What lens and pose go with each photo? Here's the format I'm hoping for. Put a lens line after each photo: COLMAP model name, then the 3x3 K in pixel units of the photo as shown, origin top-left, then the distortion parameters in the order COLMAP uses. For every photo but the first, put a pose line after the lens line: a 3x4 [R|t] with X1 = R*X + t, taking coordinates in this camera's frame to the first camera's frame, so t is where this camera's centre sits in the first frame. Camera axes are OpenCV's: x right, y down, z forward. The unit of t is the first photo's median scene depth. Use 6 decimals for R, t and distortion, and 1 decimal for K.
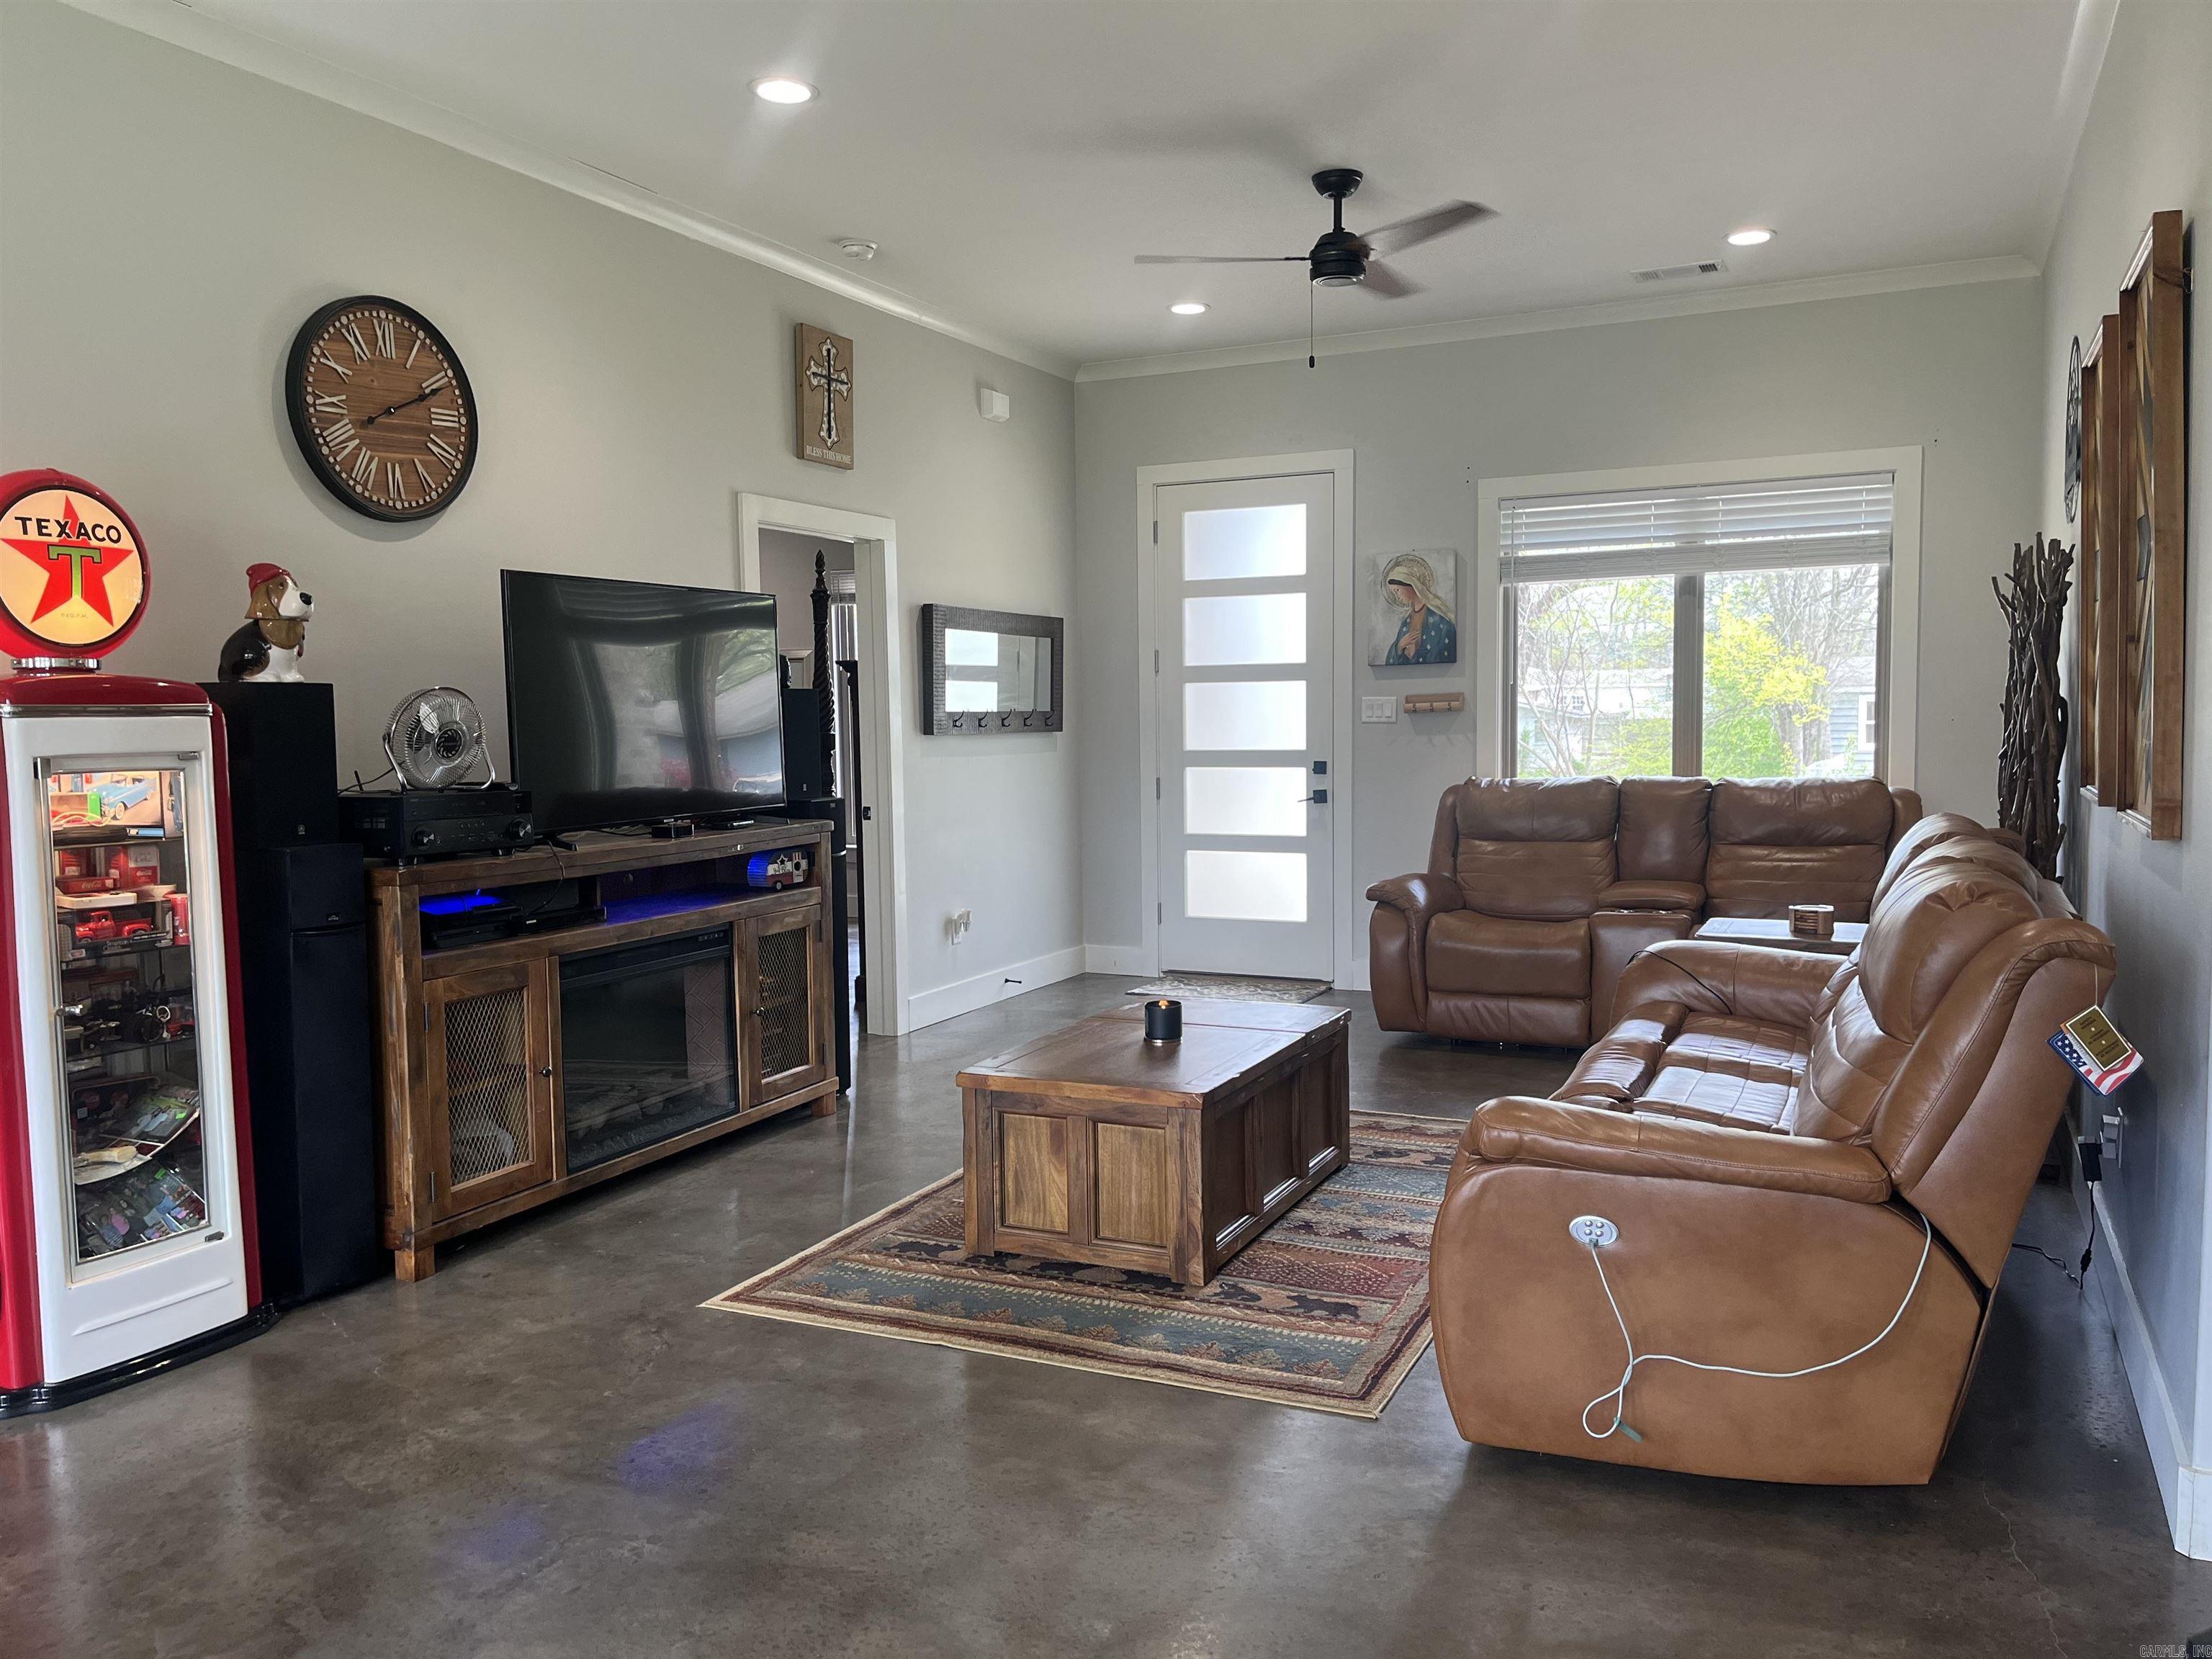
lens RADIAL K [[1669.2, 0, 1108.0], [0, 1669.2, 832.1], [0, 0, 1]] dist [0.082194, -0.114818]
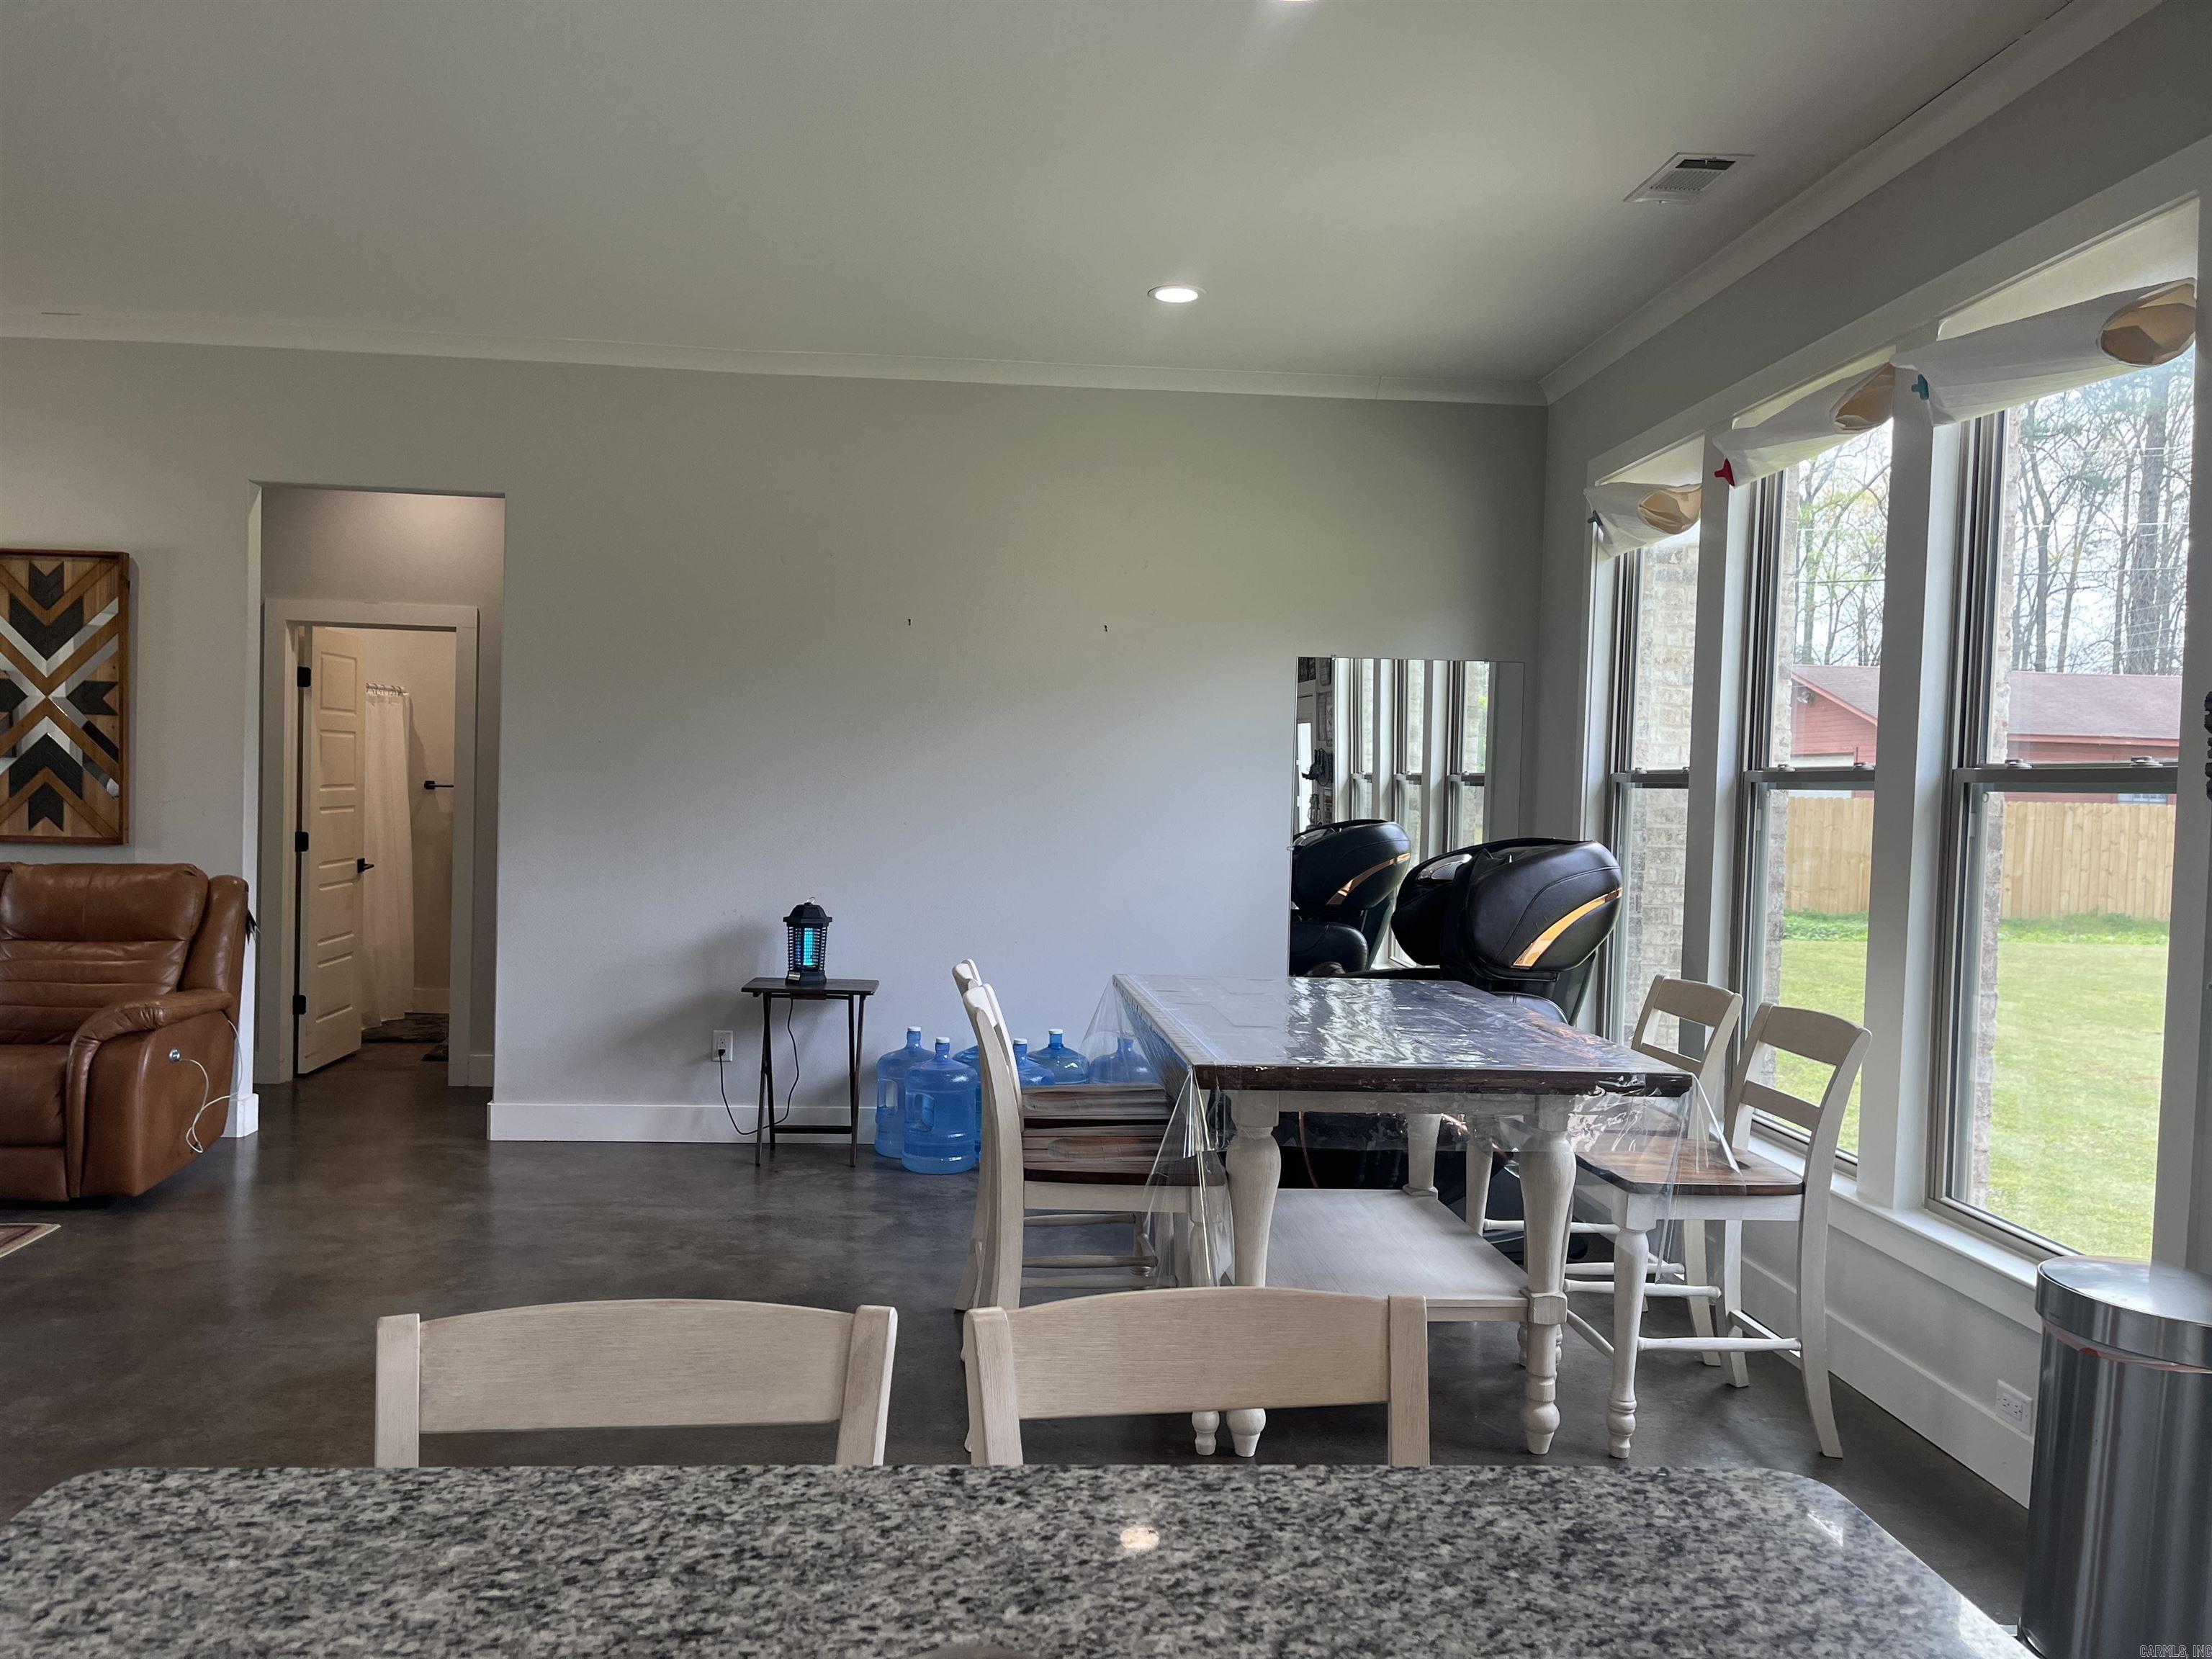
lens RADIAL K [[1669.2, 0, 1092.0], [0, 1669.2, 828.7], [0, 0, 1]] dist [0.082194, -0.114818]
pose [[-0.488091, -0.022292, 0.872508, -1.373525], [0.043305, 0.997824, 0.049719, -0.051808], [-0.871718, 0.062051, -0.486063, 0.729533]]
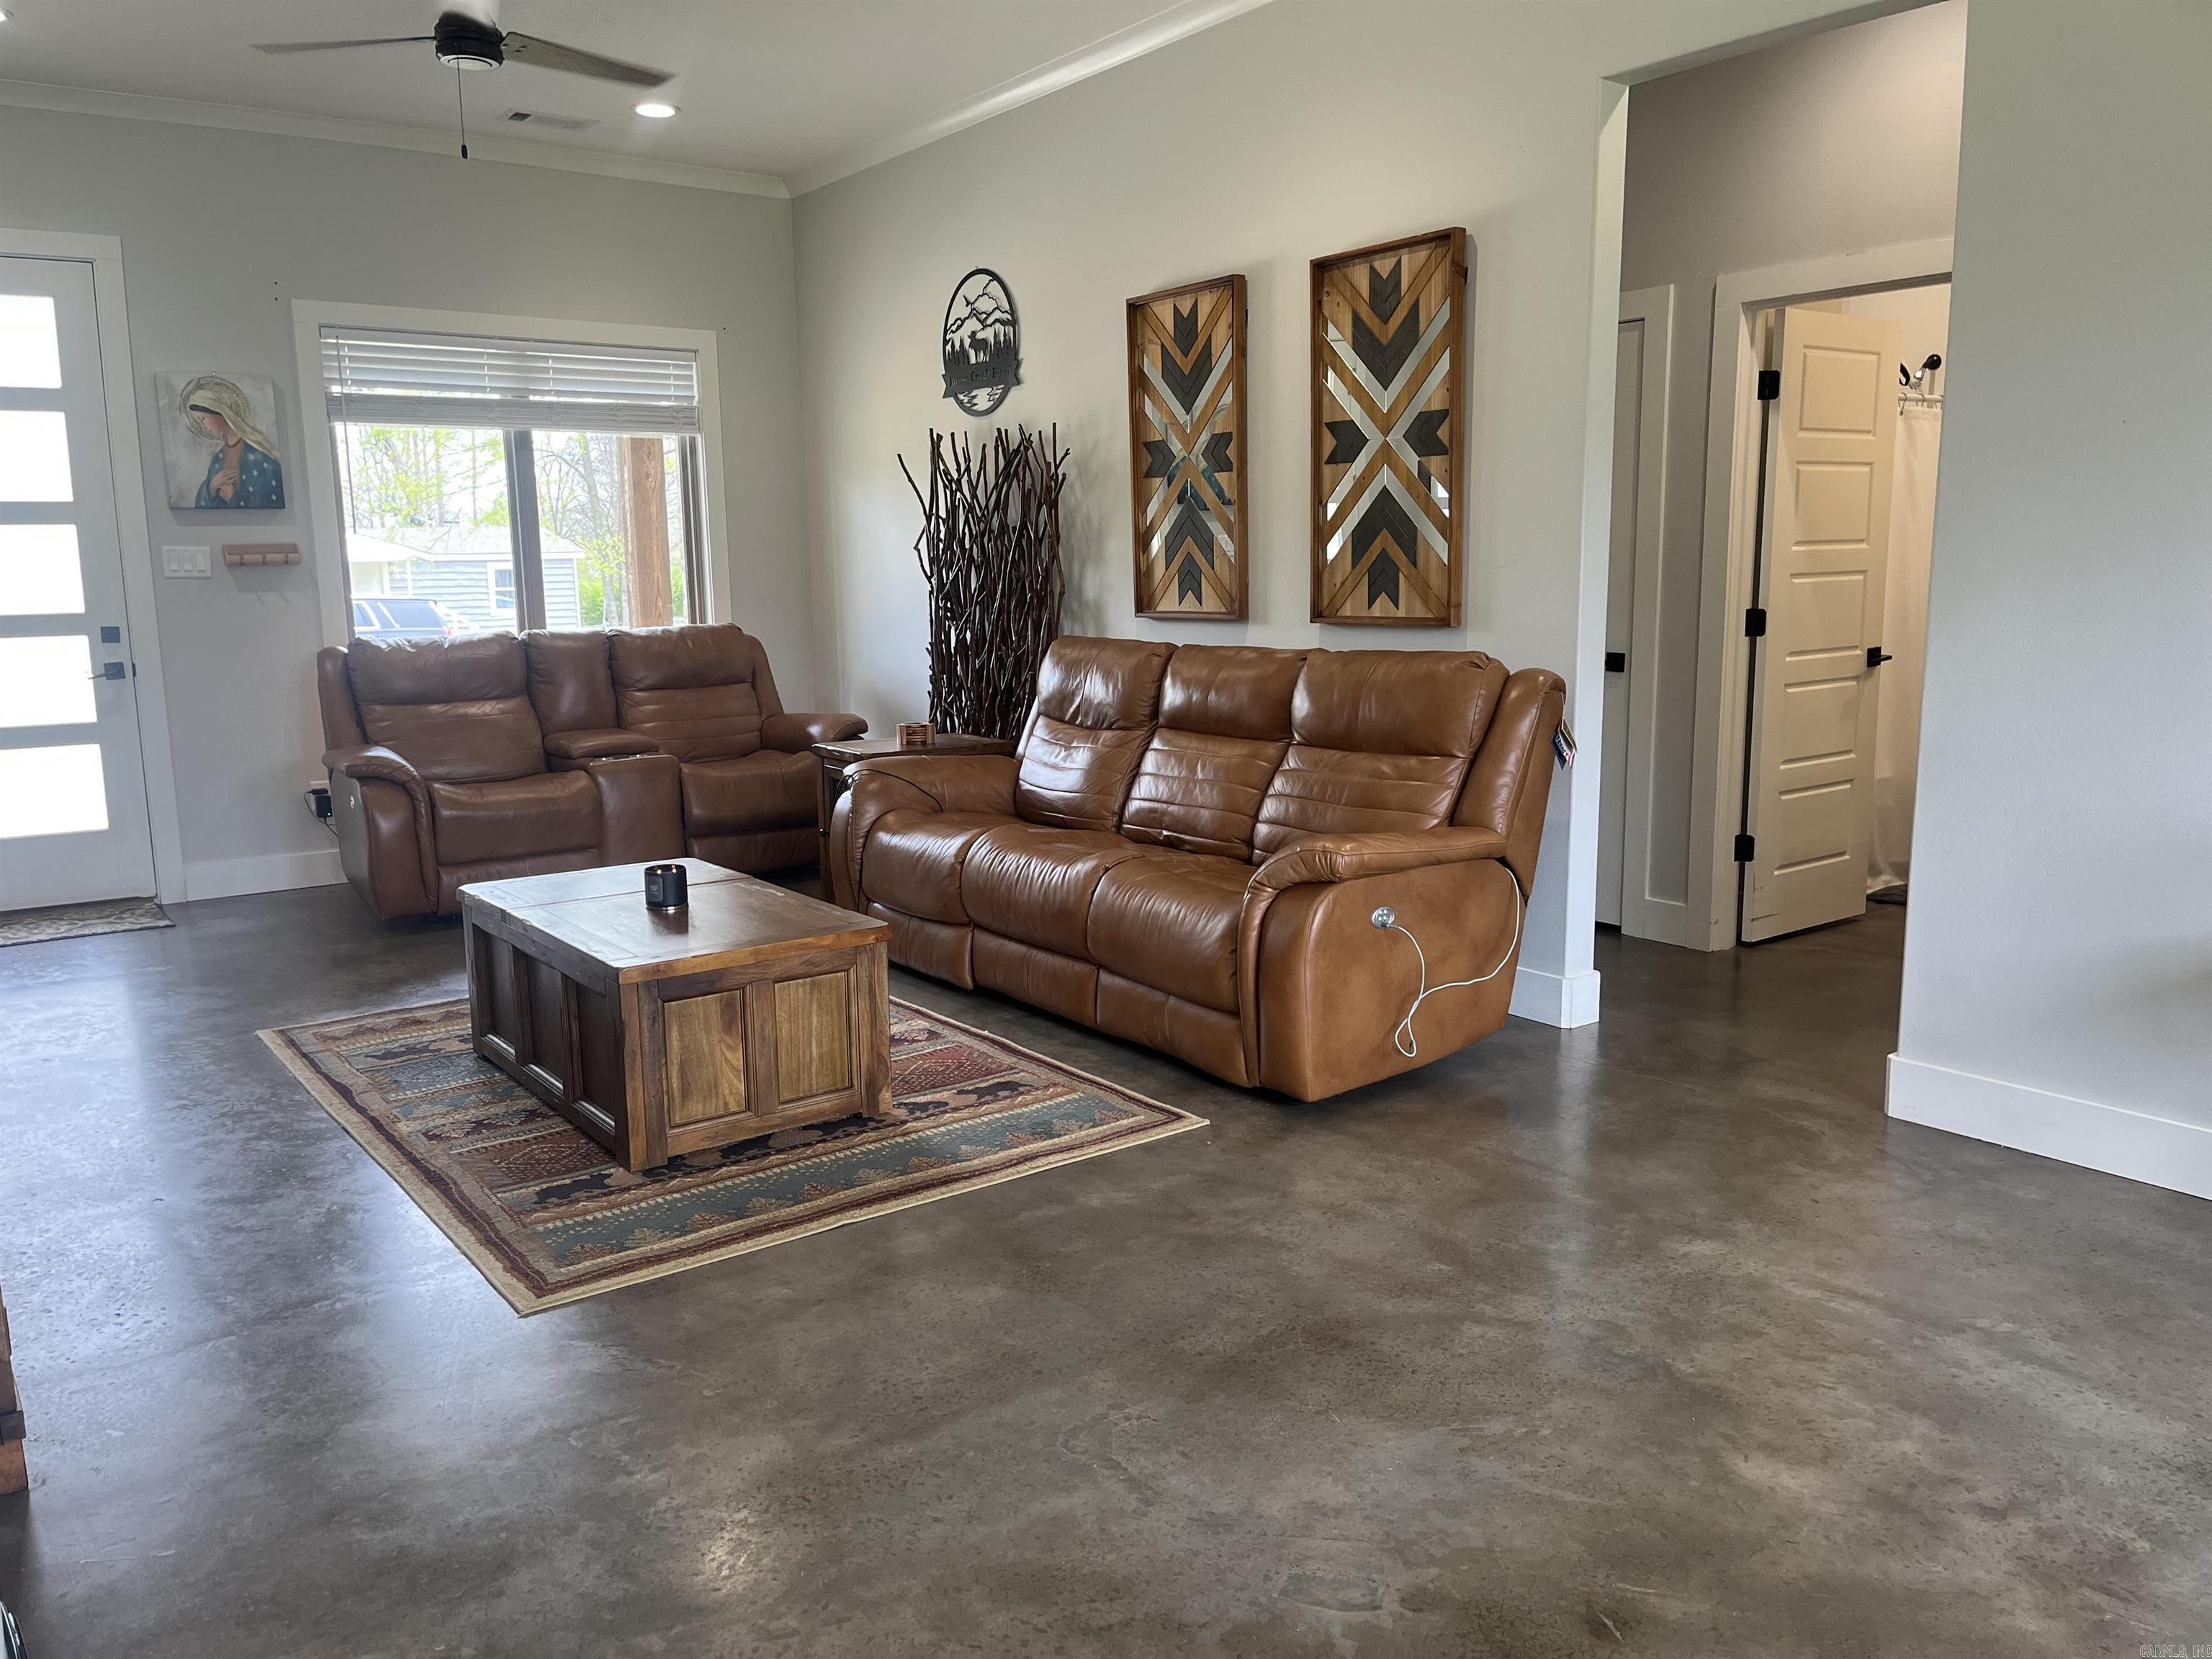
lens RADIAL K [[1669.2, 0, 1091.9], [0, 1669.2, 835.6], [0, 0, 1]] dist [0.082194, -0.114818]
pose [[0.480976, -0.133523, 0.866507, -0.732965], [0.071465, 0.991017, 0.113041, -0.002545], [-0.873816, 0.007554, 0.486197, 0.388387]]
